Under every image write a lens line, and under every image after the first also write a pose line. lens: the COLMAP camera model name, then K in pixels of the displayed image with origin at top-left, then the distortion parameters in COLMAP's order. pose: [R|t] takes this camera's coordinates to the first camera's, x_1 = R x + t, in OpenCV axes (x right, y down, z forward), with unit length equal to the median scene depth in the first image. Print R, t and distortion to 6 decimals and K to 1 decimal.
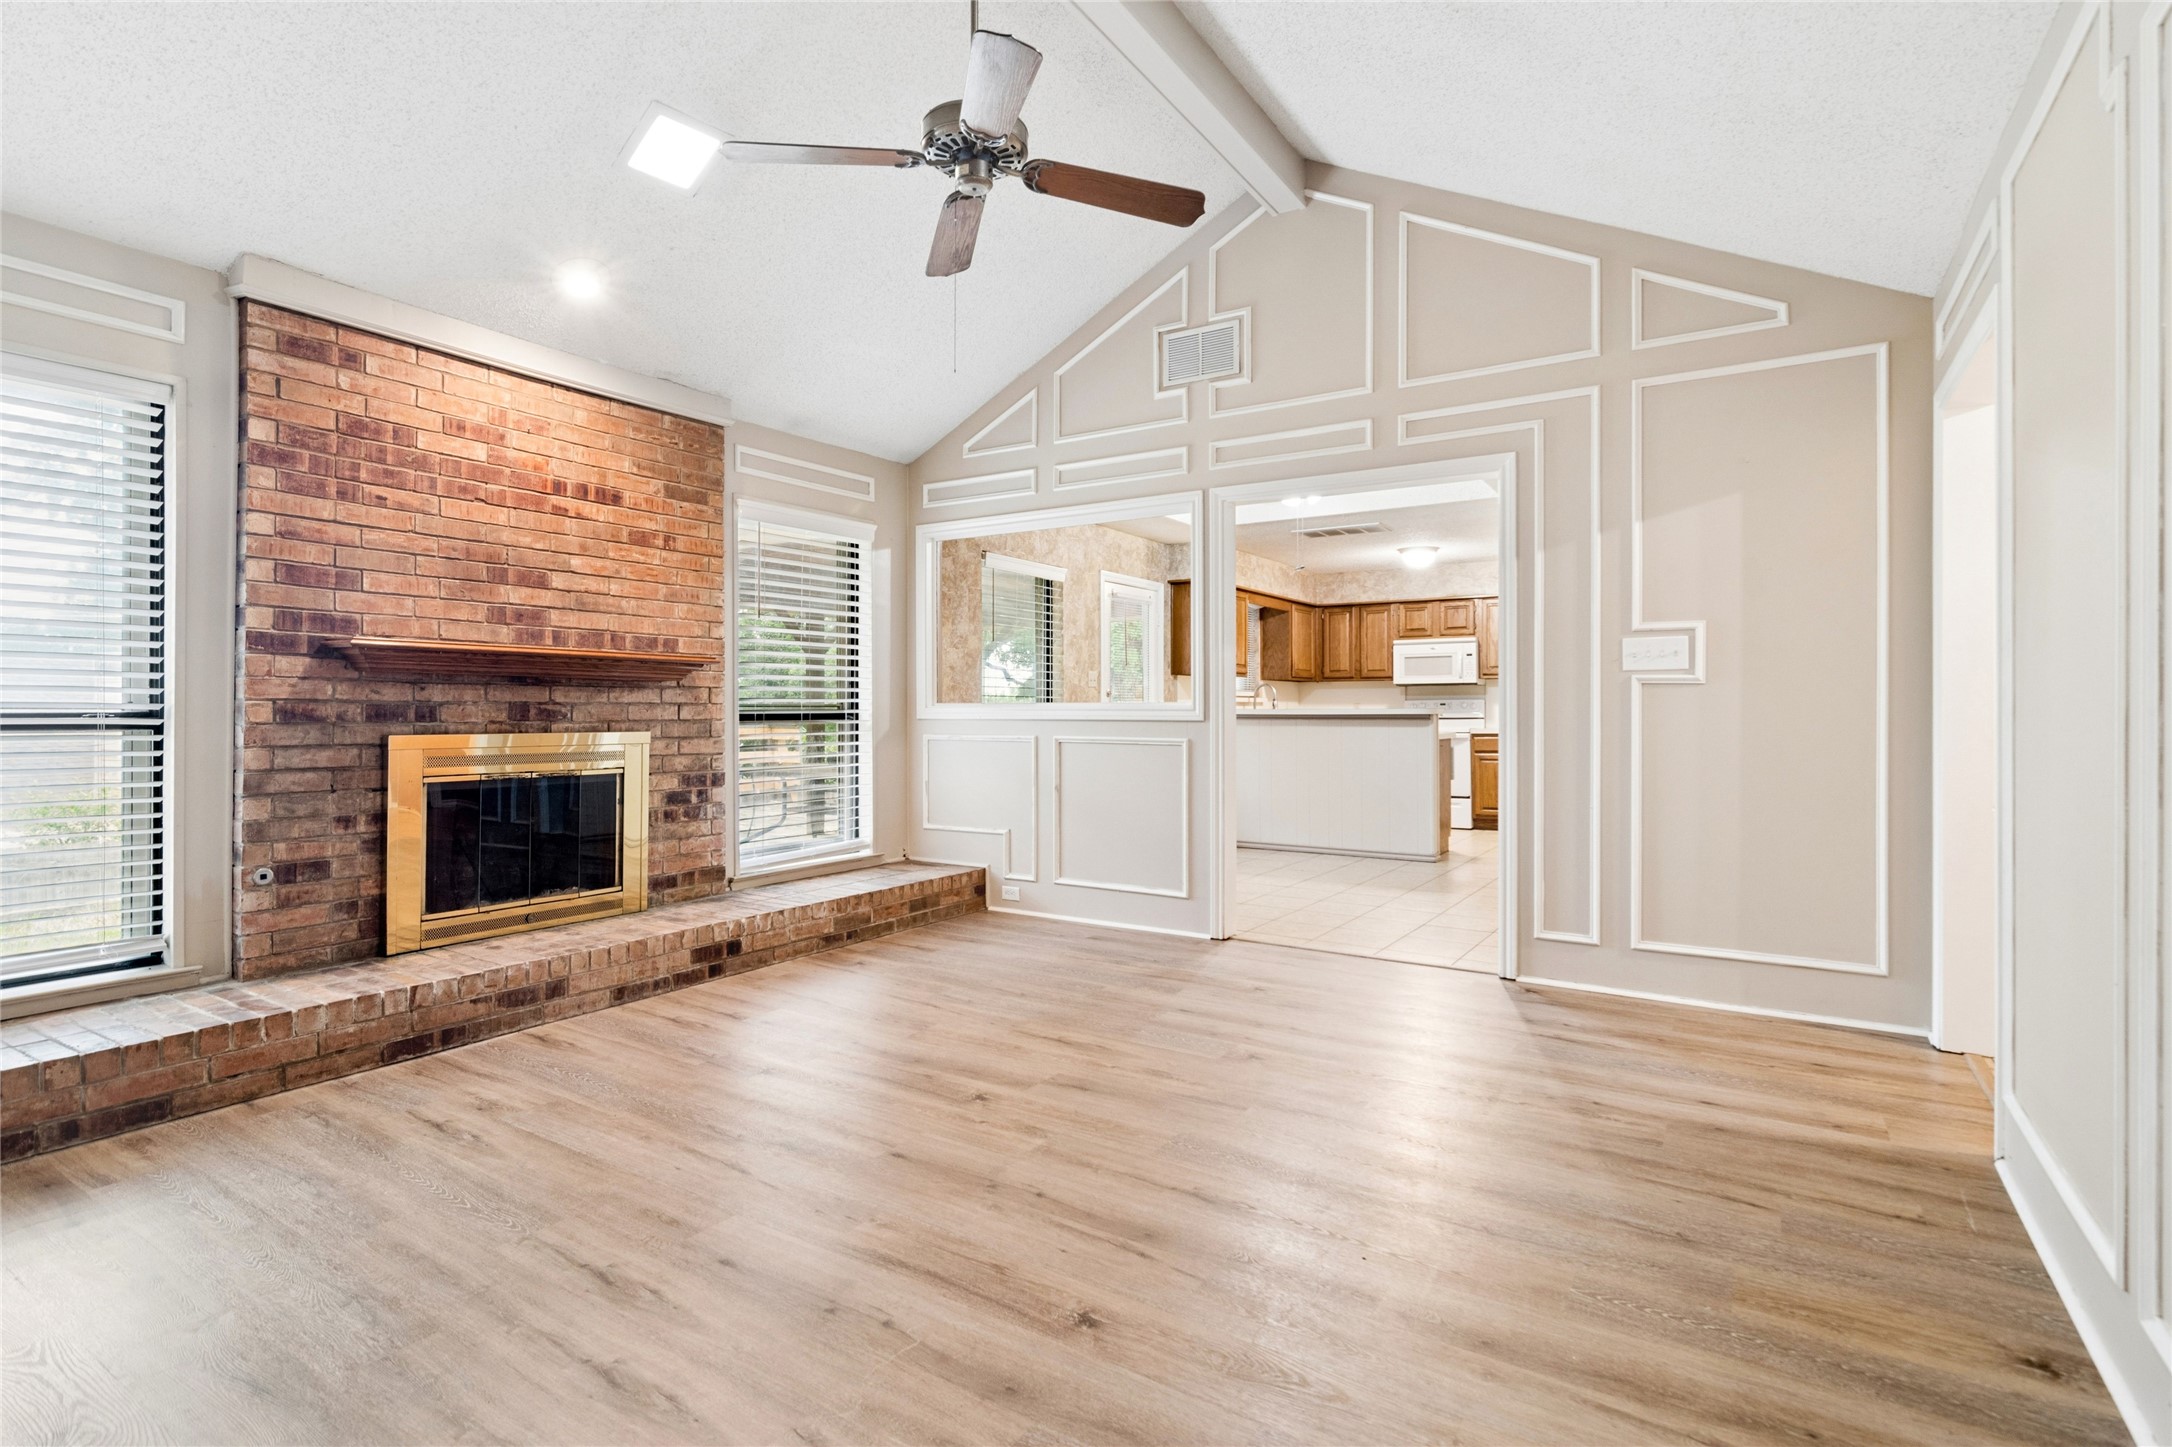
lens RADIAL K [[1042.6, 0, 1096.0], [0, 1042.6, 710.3], [0, 0, 1]] dist [-0.000562, 0.000562]
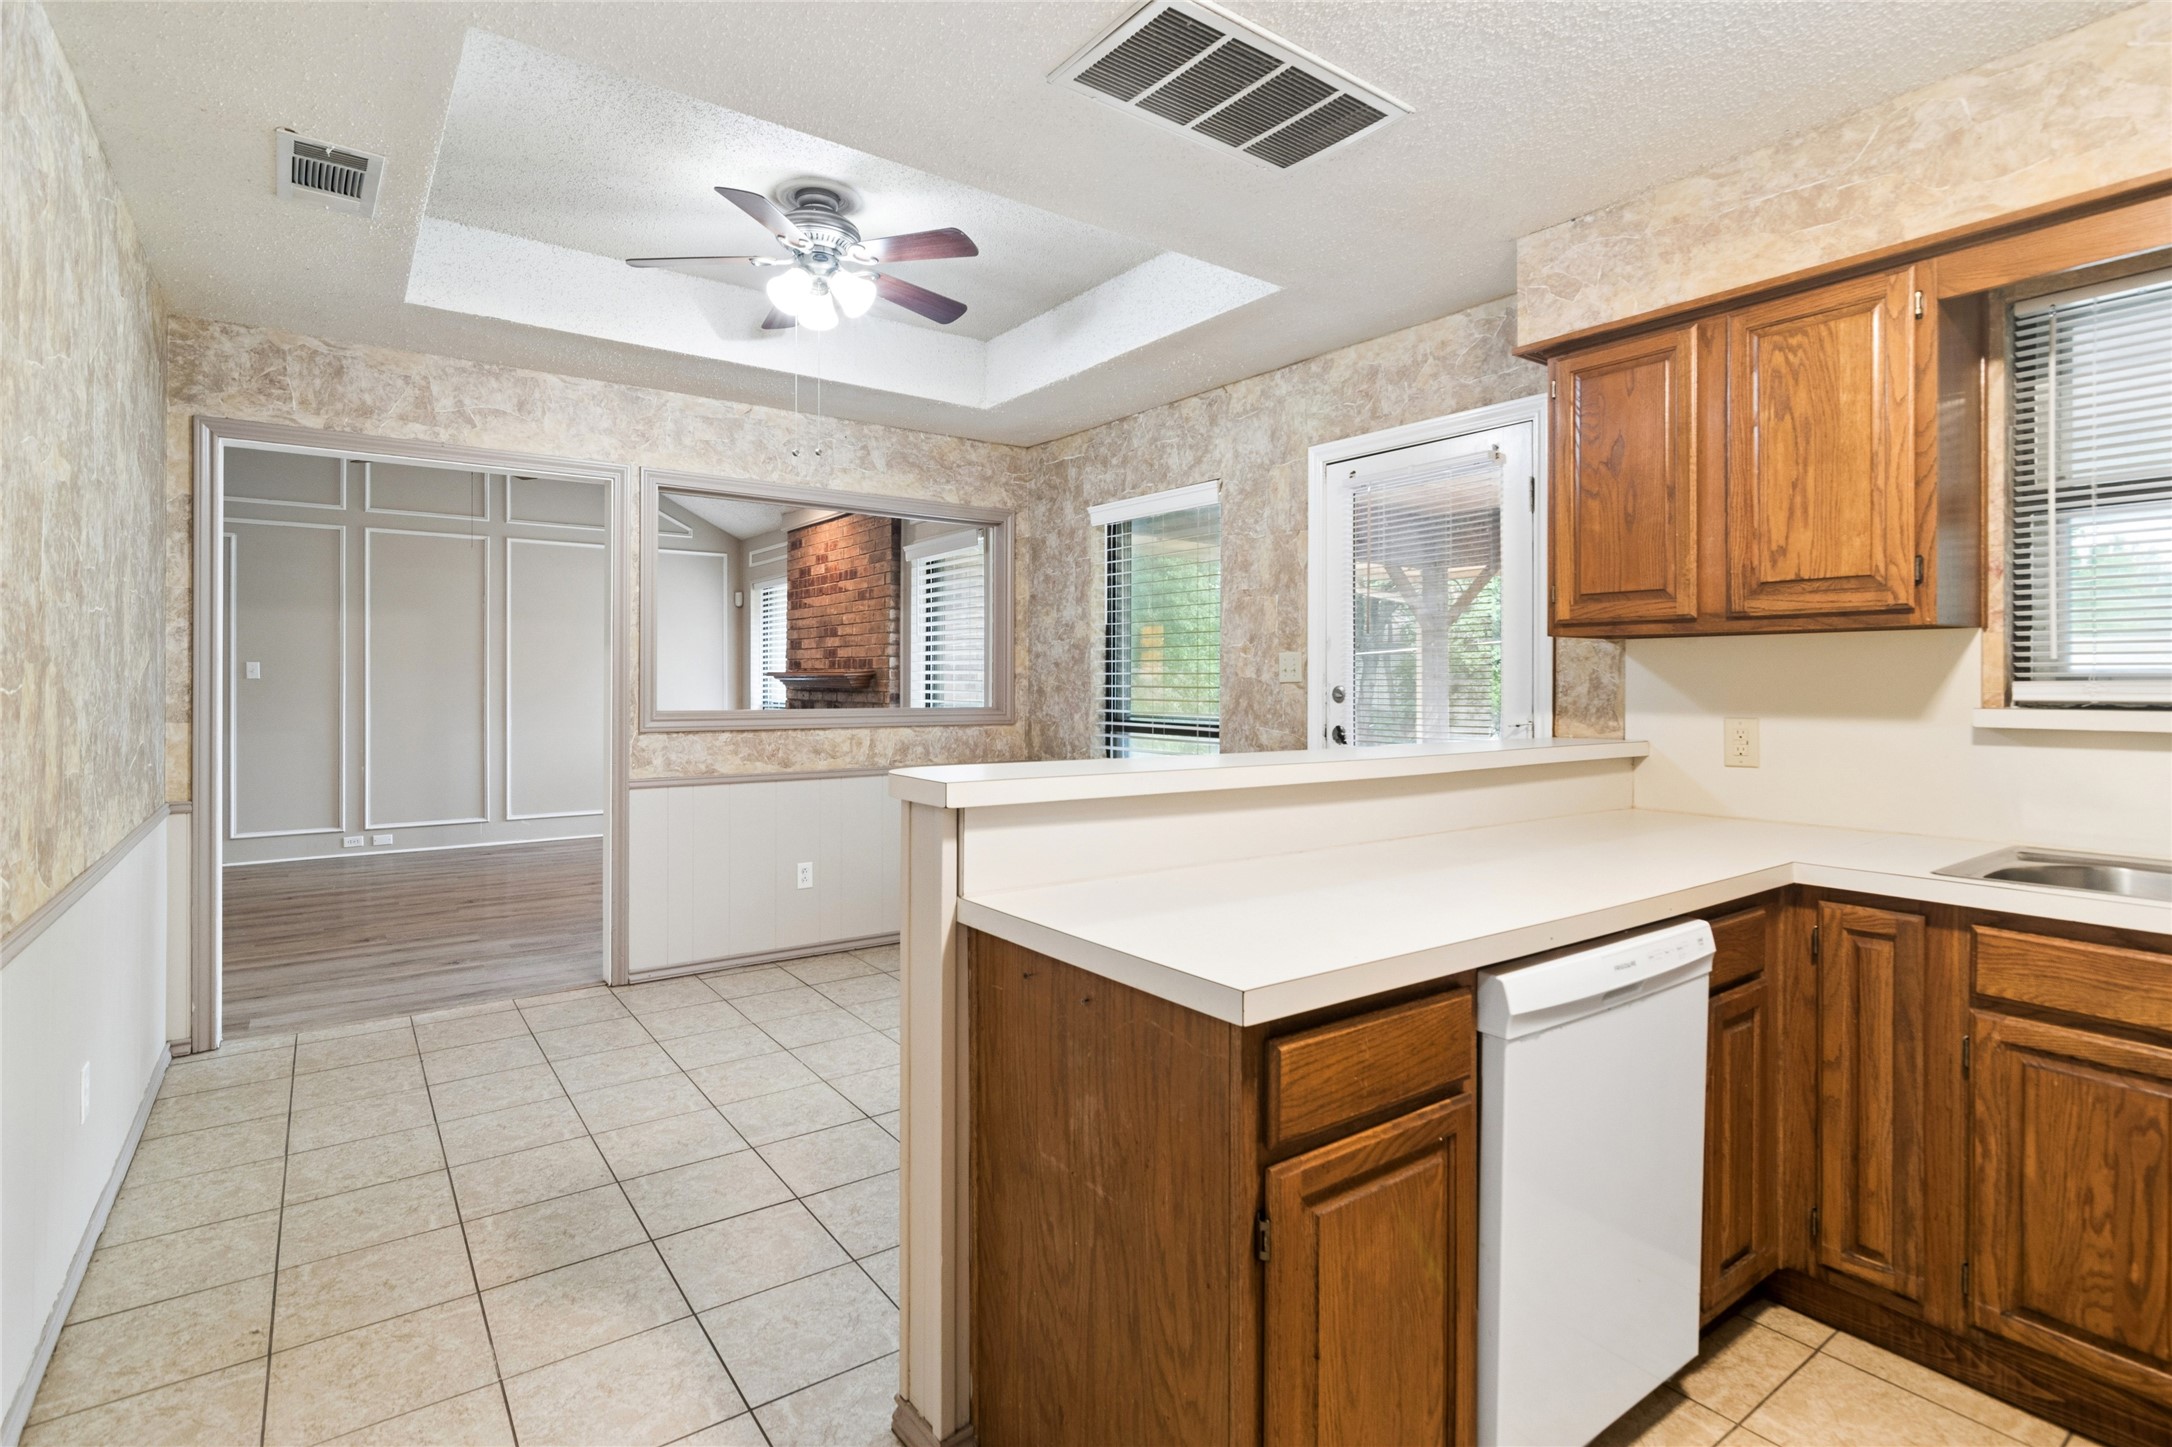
lens RADIAL K [[1046.1, 0, 1089.5], [0, 1046.1, 682.7], [0, 0, 1]] dist [0.000988, 0.000354]
pose [[-0.359949, -0.001169, -0.932971, 0.399367], [-0.003353, 0.999994, 0.000041, -0.016904], [0.932966, 0.003143, -0.359951, 0.848101]]
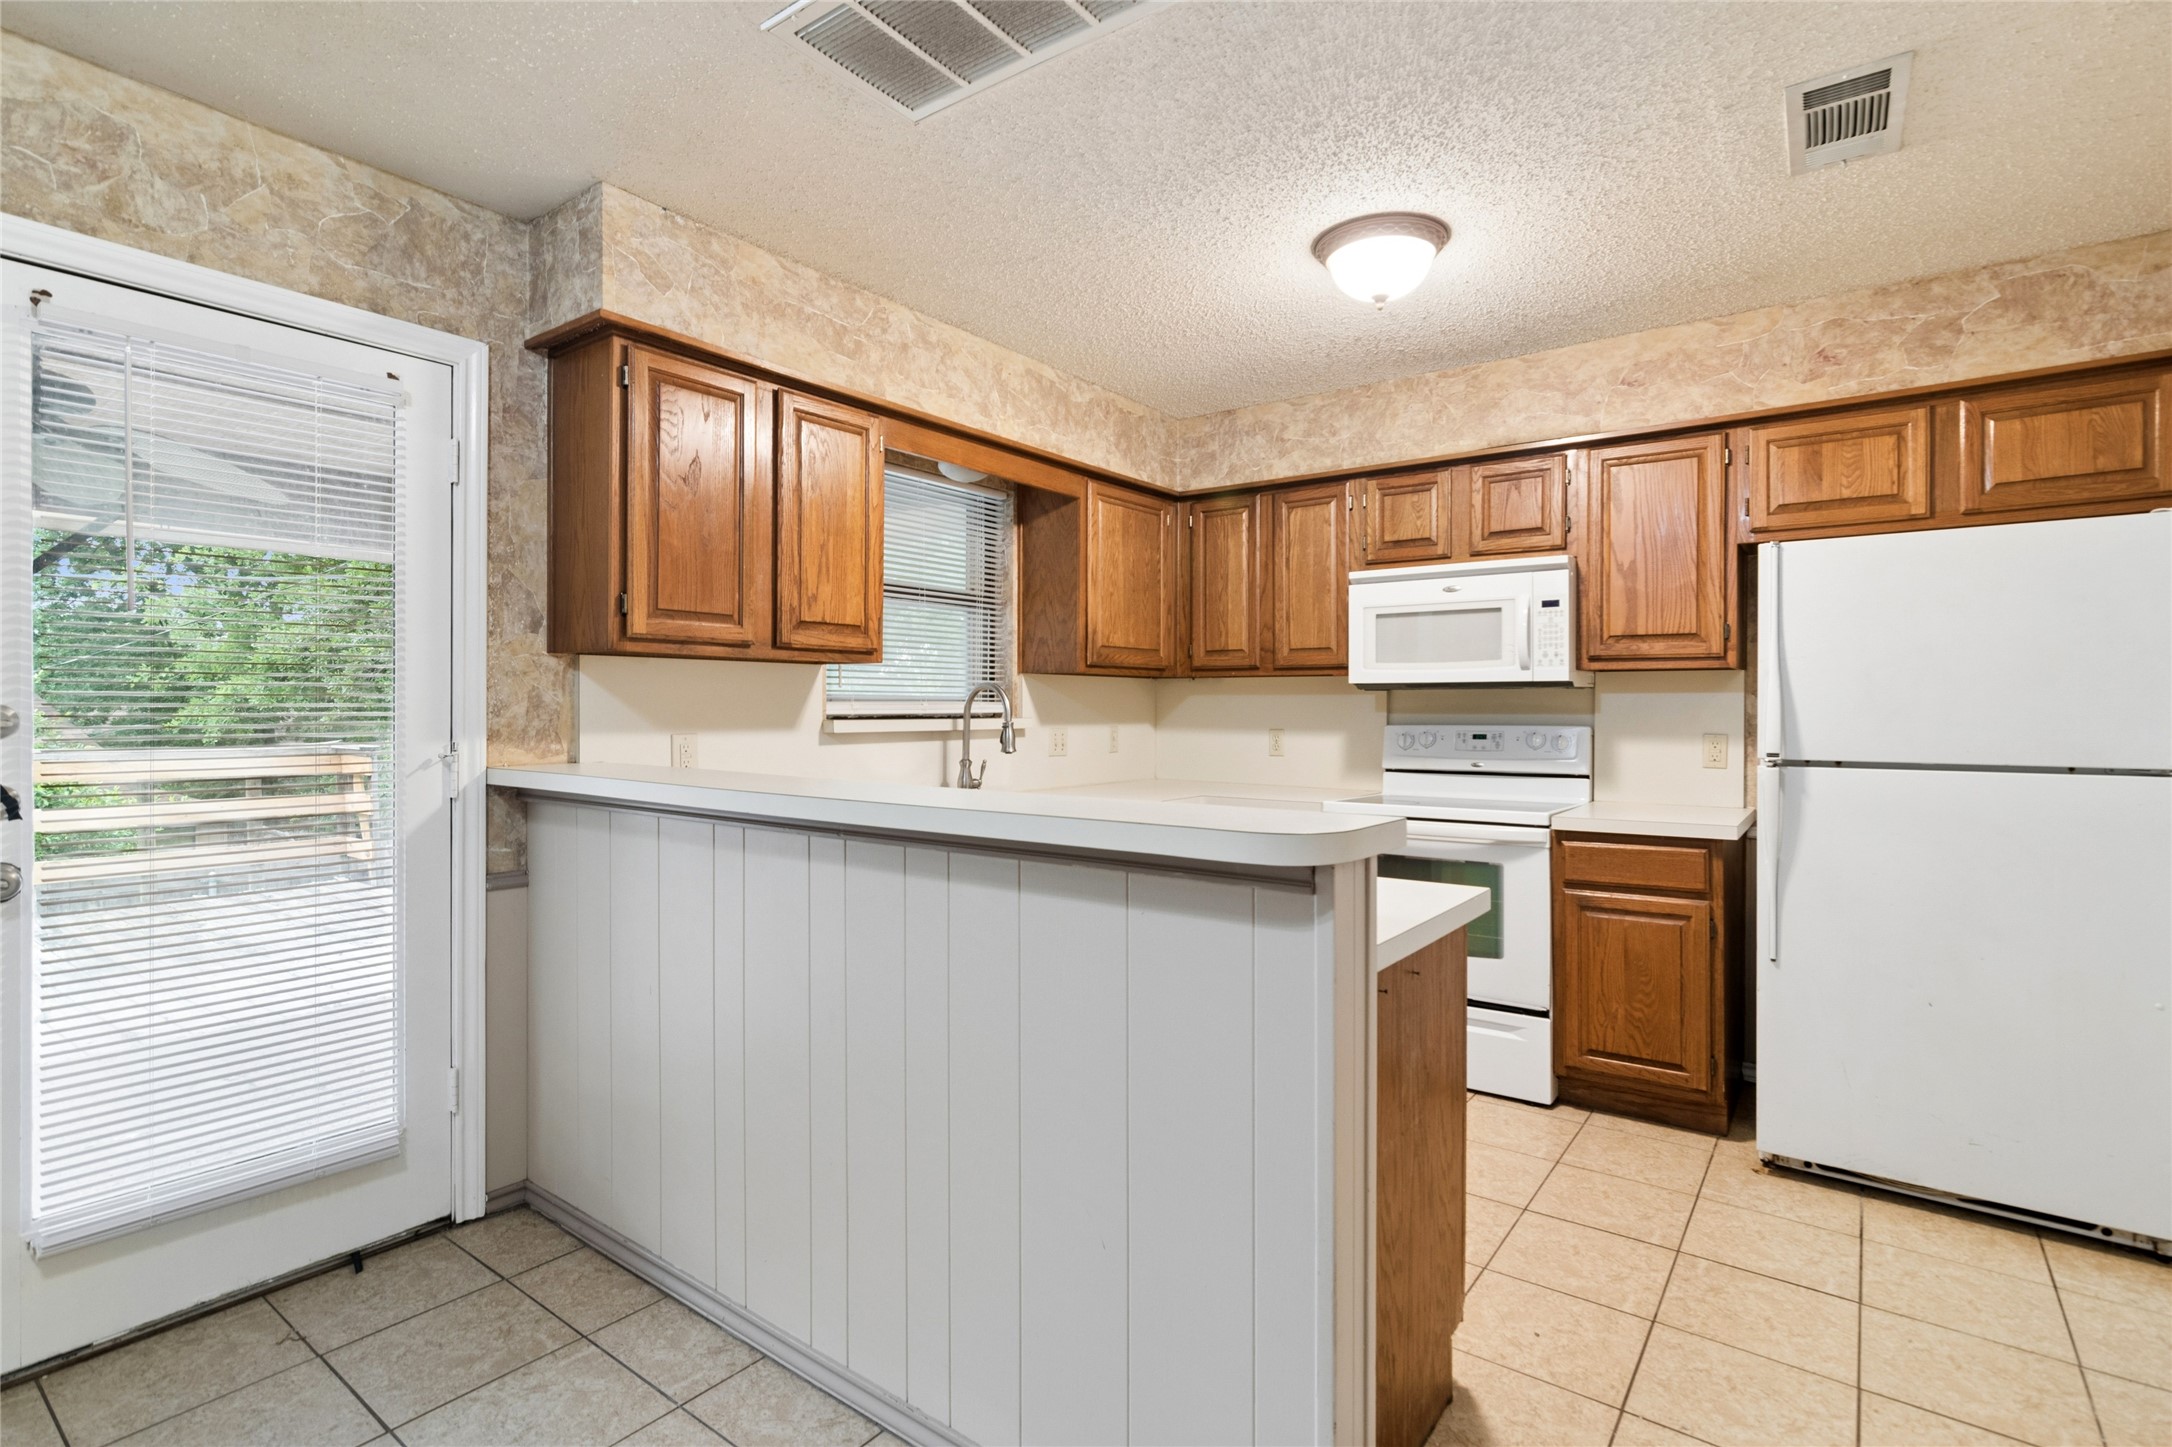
lens RADIAL K [[1039.8, 0, 1095.4], [0, 1039.8, 710.1], [0, 0, 1]] dist [0.000349, 0.001443]
pose [[0.997458, 0.006103, -0.070990, 0.223373], [-0.005824, 0.999975, 0.004132, -0.017039], [0.071013, -0.003708, 0.997468, 0.620121]]
